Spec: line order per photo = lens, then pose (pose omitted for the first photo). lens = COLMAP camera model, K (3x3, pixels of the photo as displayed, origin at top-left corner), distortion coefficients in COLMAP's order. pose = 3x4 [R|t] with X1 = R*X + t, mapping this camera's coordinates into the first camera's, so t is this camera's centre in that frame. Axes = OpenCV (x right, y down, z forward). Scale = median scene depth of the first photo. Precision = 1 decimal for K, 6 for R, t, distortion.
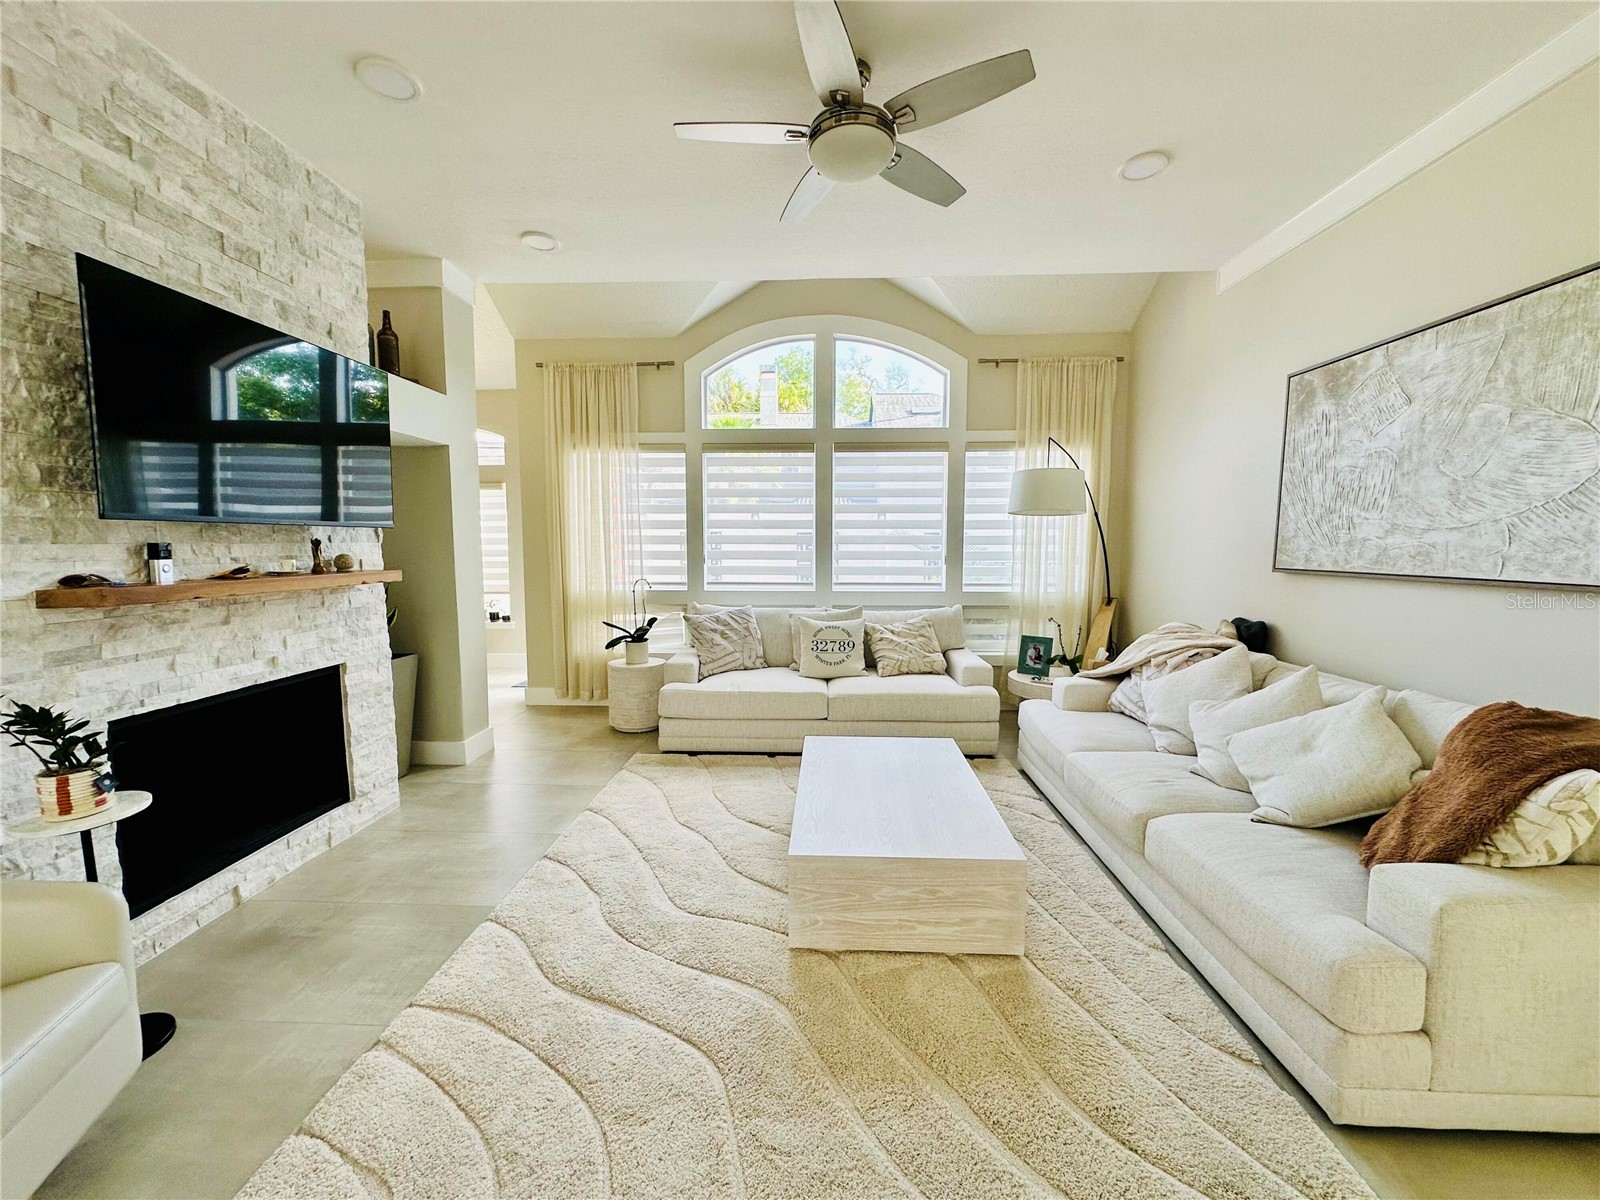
lens RADIAL K [[632.6, 0, 800.0], [0, 632.6, 600.0], [0, 0, 1]] dist [-0.003297, 0.000394]
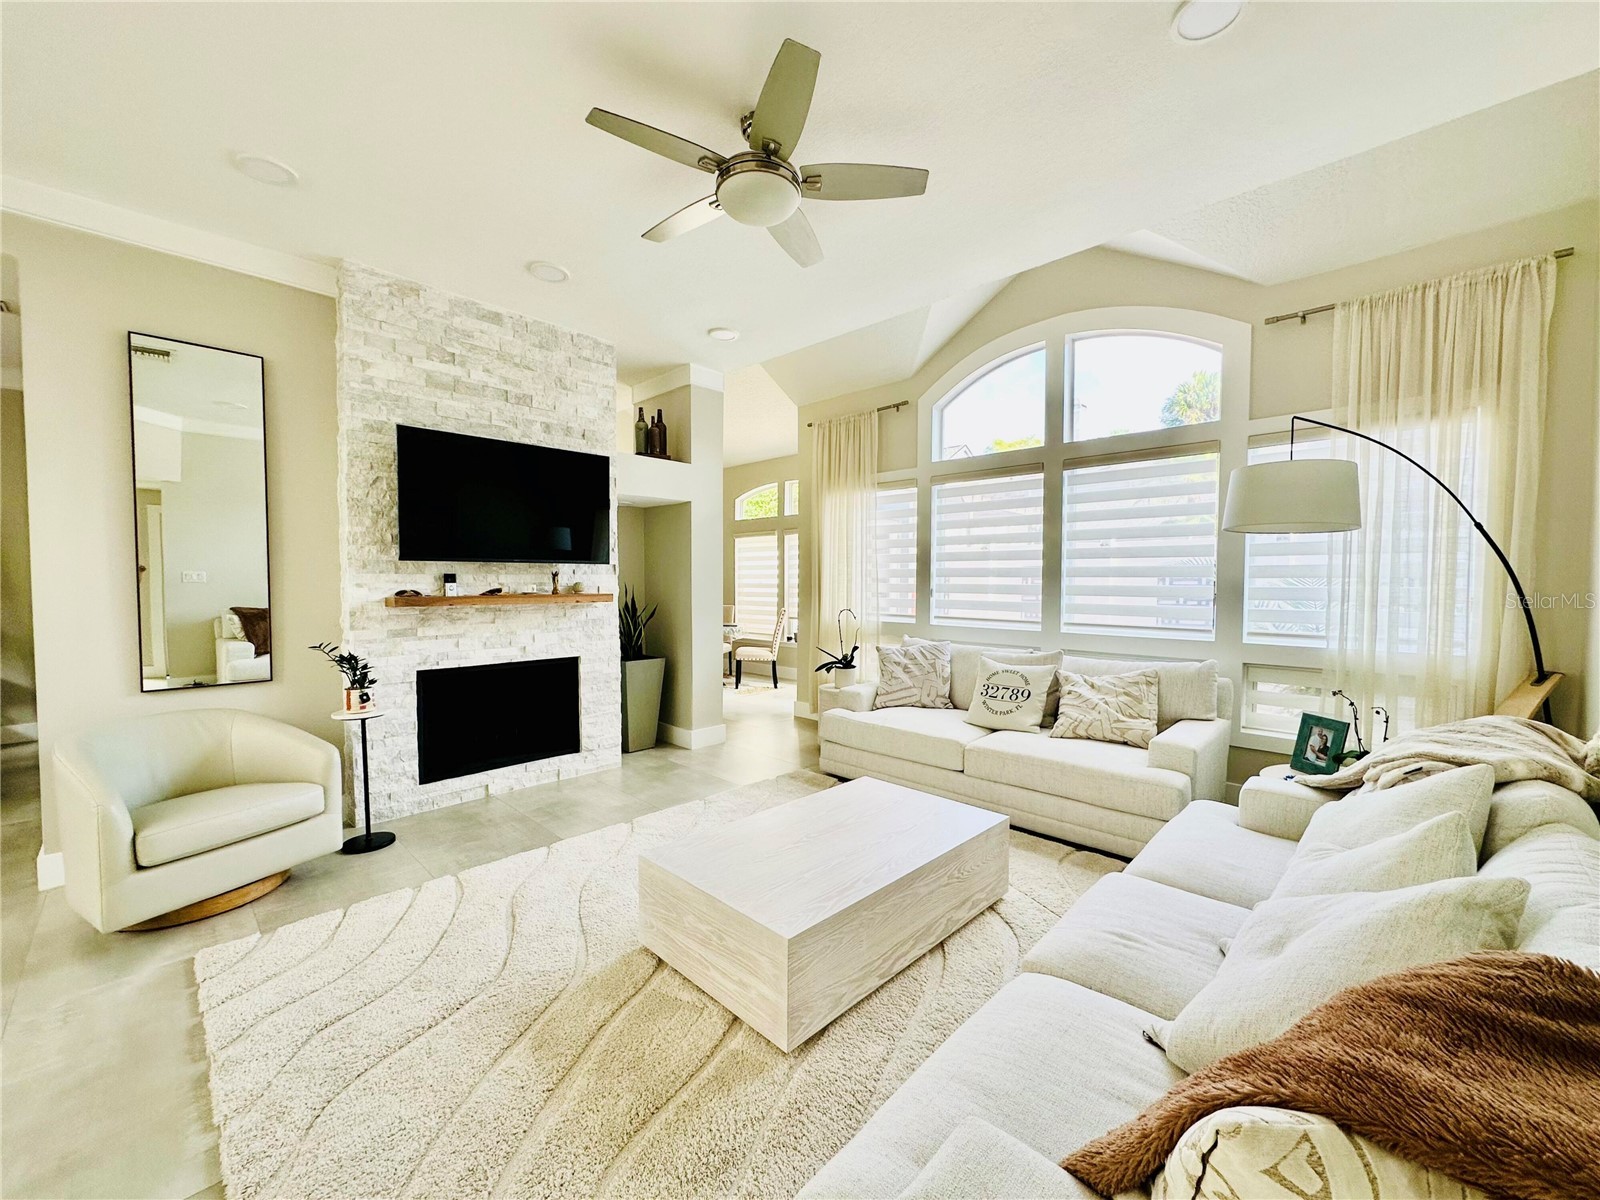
lens RADIAL K [[632.6, 0, 800.0], [0, 632.6, 600.0], [0, 0, 1]] dist [-0.003297, 0.000394]
pose [[0.746990, 0.023435, -0.664422, 0.574052], [-0.061671, 0.997512, -0.034151, -0.010689], [0.661969, 0.066486, 0.746577, 0.212698]]
